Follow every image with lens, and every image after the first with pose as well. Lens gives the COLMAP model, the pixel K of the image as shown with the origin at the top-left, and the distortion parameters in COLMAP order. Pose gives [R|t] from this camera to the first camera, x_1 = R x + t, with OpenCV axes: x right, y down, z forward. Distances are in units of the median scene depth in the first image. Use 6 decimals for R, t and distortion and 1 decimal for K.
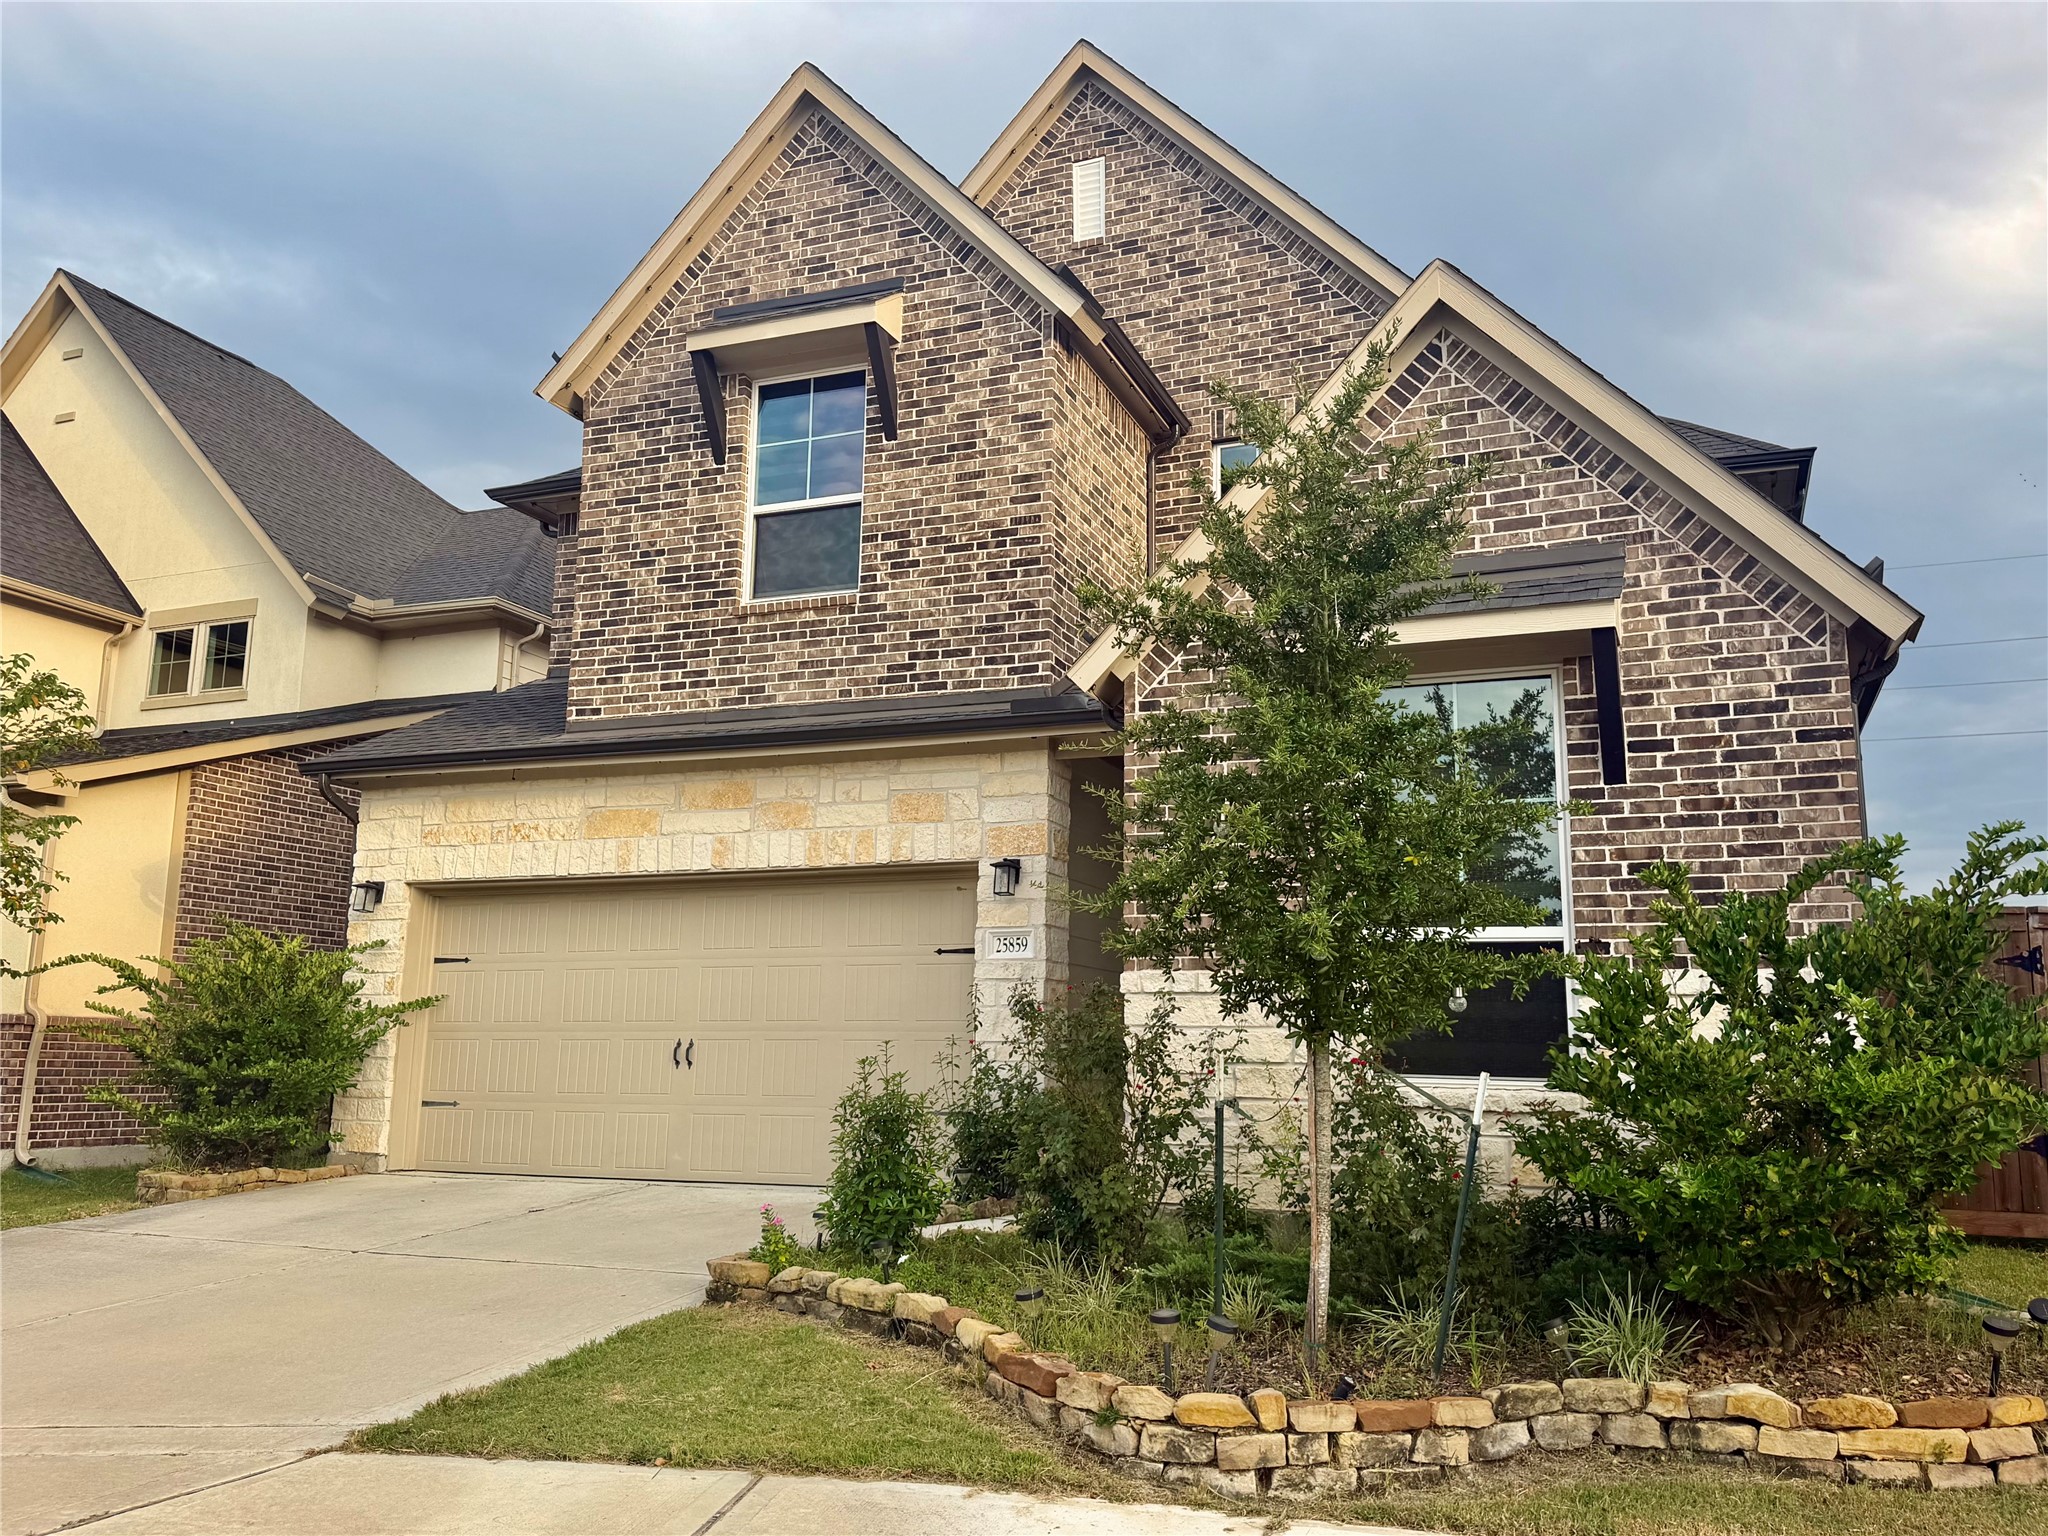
lens RADIAL K [[1614.7, 0, 1020.7], [0, 1614.7, 761.7], [0, 0, 1]] dist [0.196427, -0.409283]
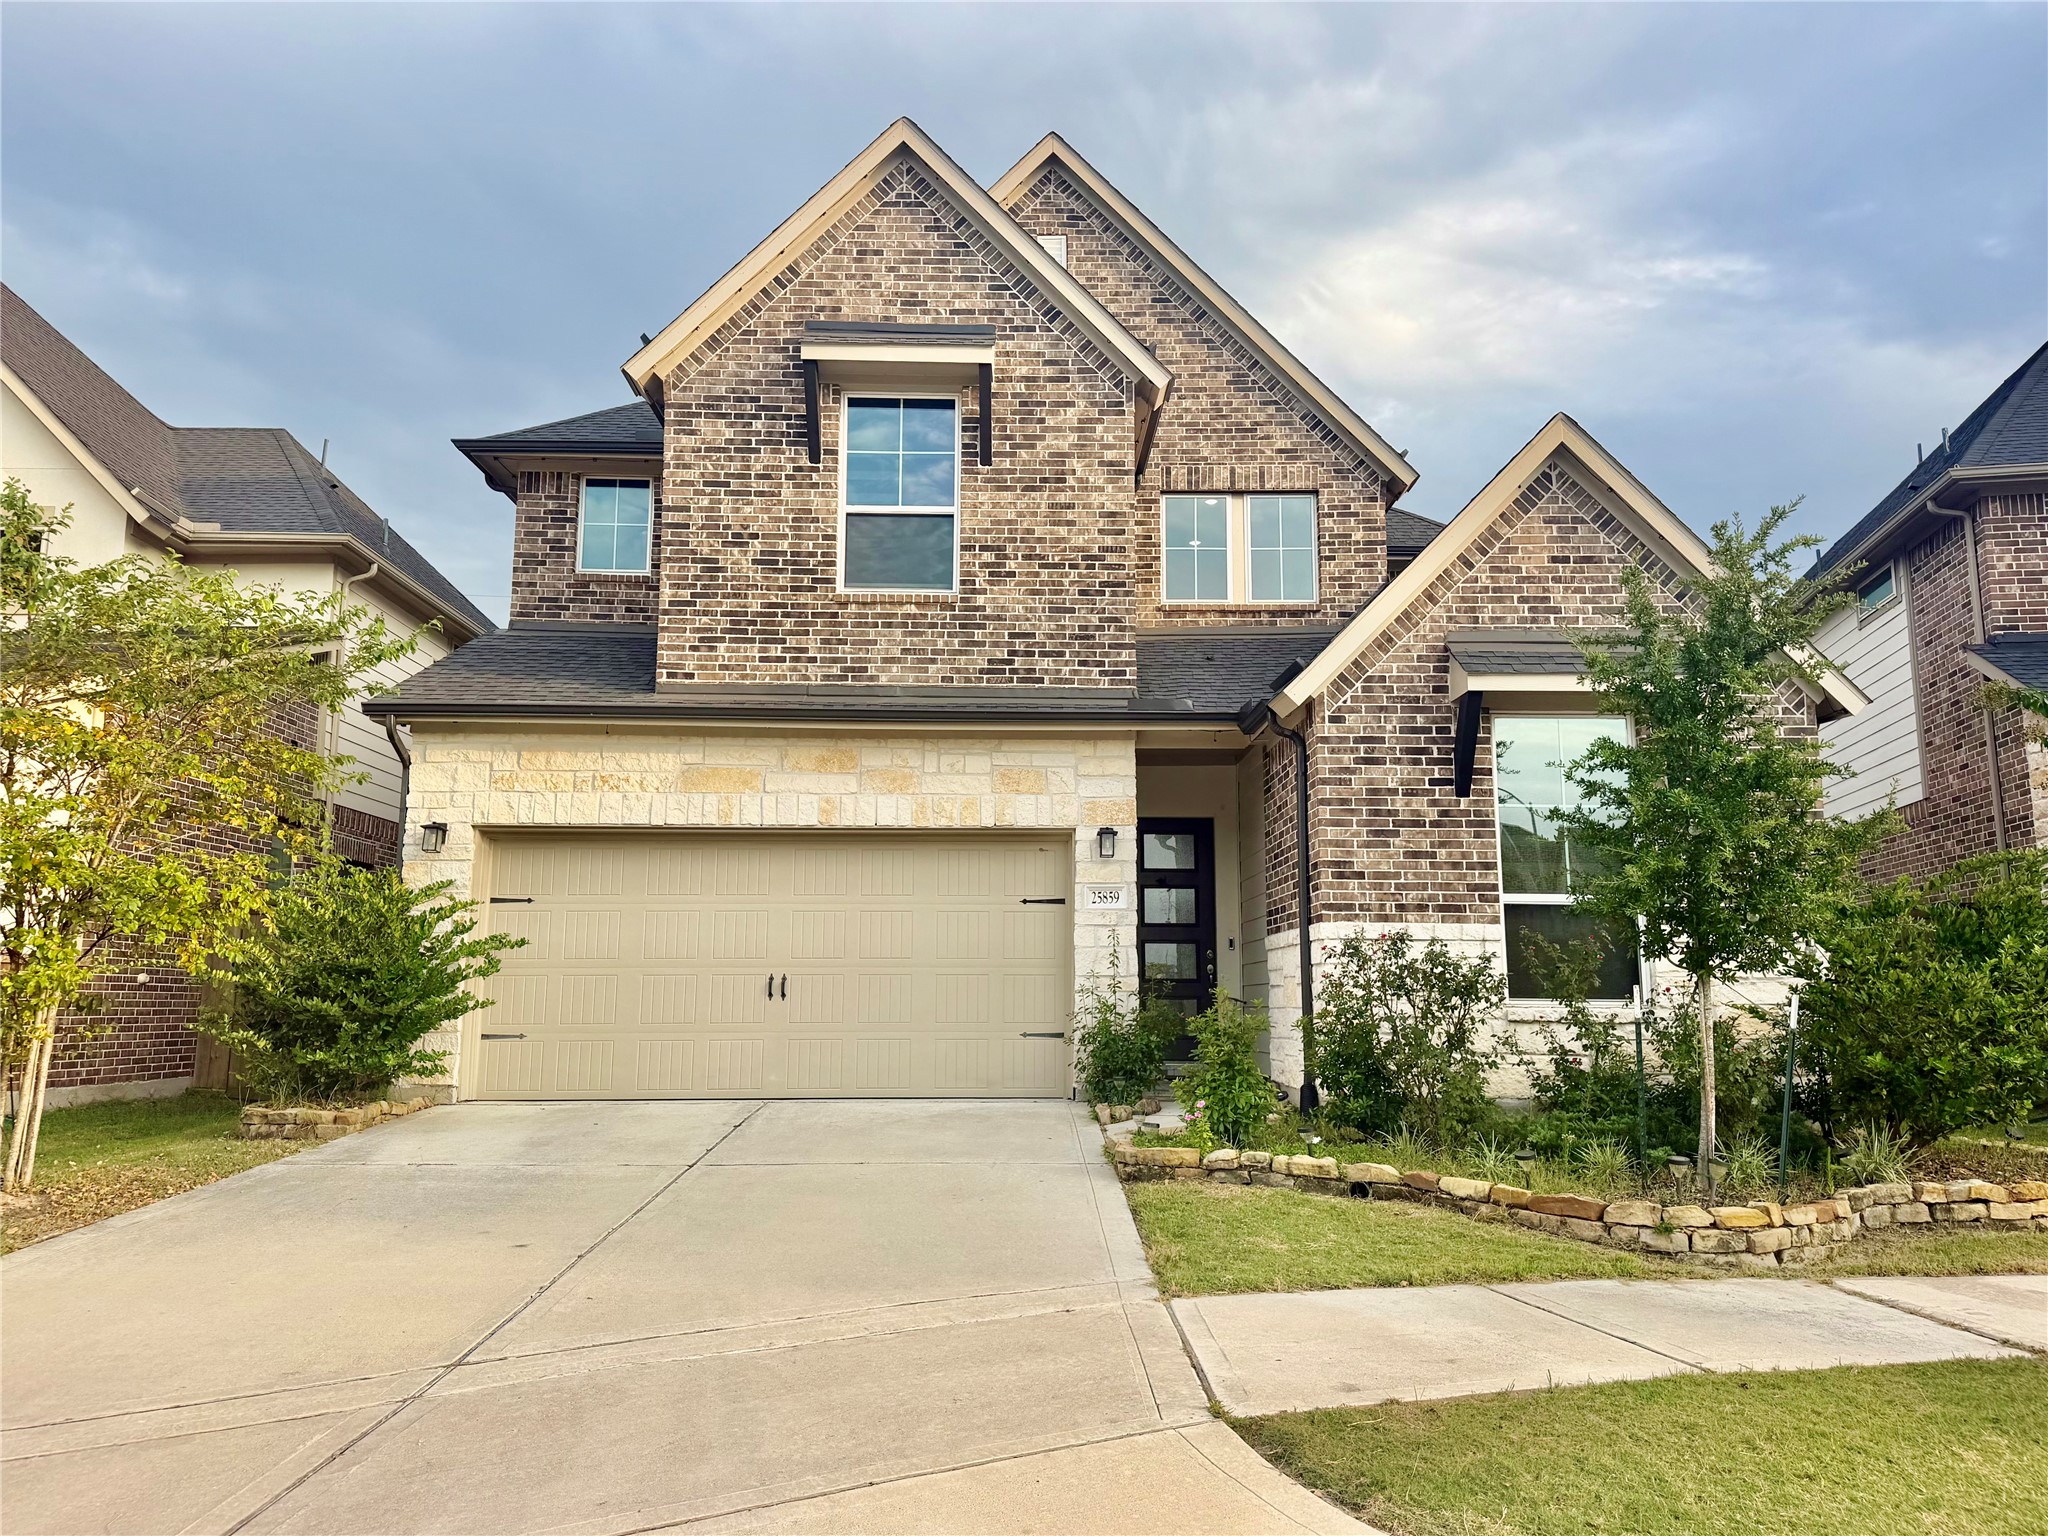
lens RADIAL K [[1465.7, 0, 1024.0], [0, 1465.7, 768.0], [0, 0, 1]] dist [0.192440, -0.356828]
pose [[0.919633, 0.050683, 0.389494, -0.460481], [-0.062244, 0.997914, 0.017109, -0.000099], [-0.387814, -0.039977, 0.920870, 0.001908]]
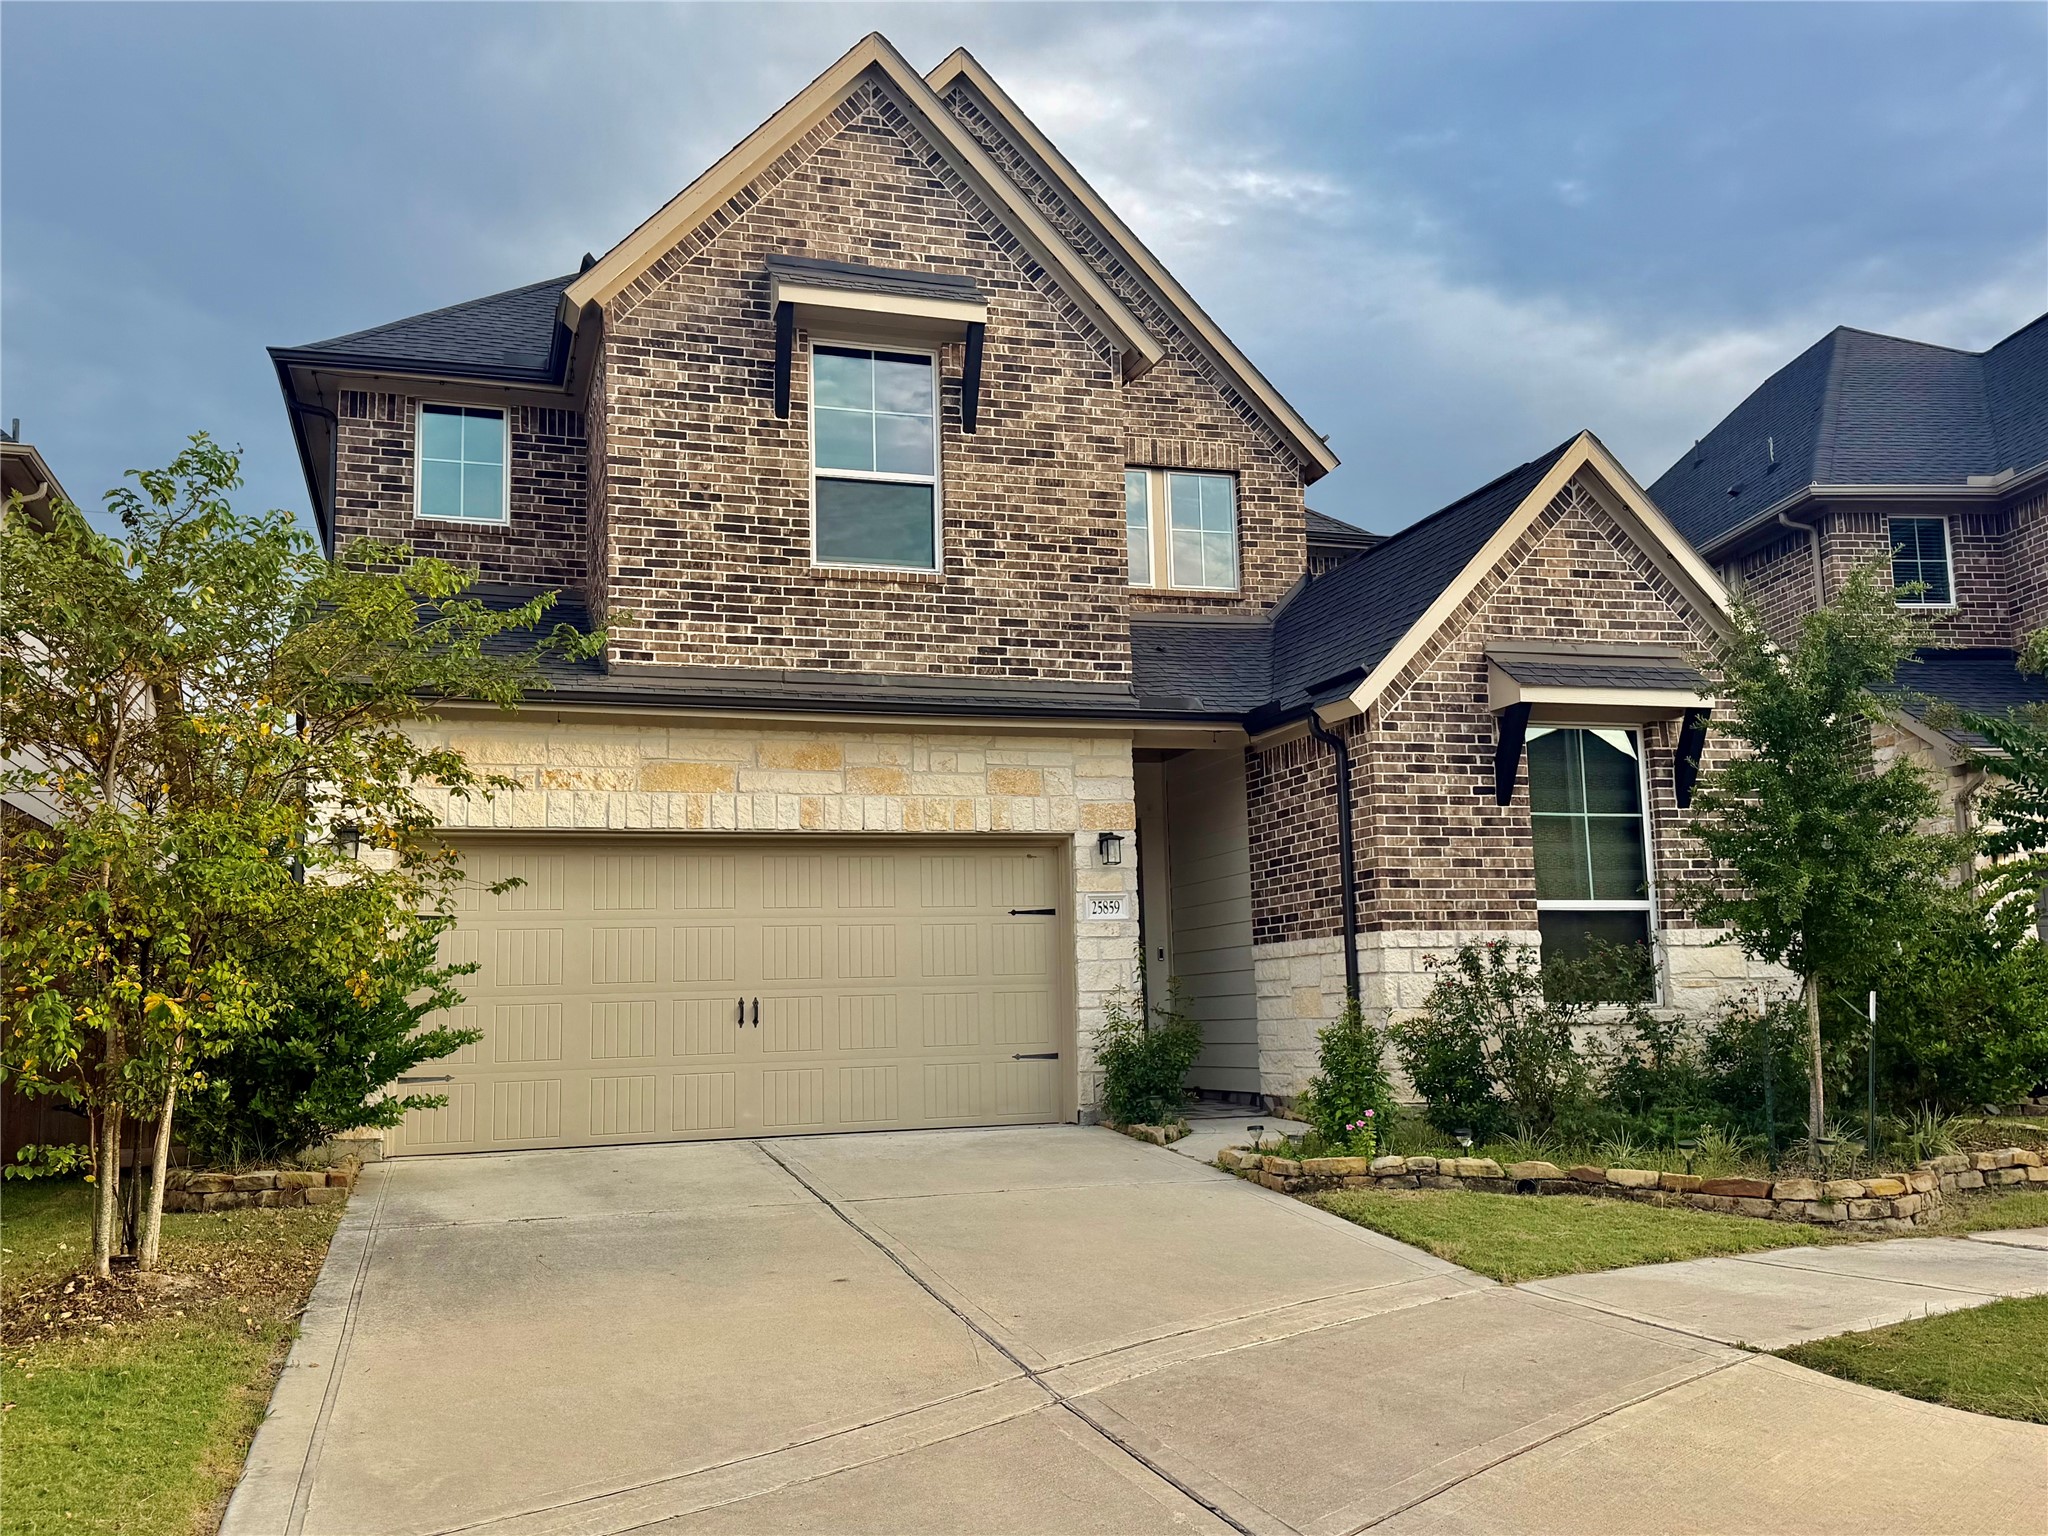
lens RADIAL K [[1805.9, 0, 1024.0], [0, 1805.9, 768.0], [0, 0, 1]] dist [0.206379, -0.436732]
pose [[0.769146, 0.054675, 0.636730, -0.801641], [-0.080703, 0.996667, 0.011904, 0.003648], [-0.633957, -0.060542, 0.770995, 0.049174]]
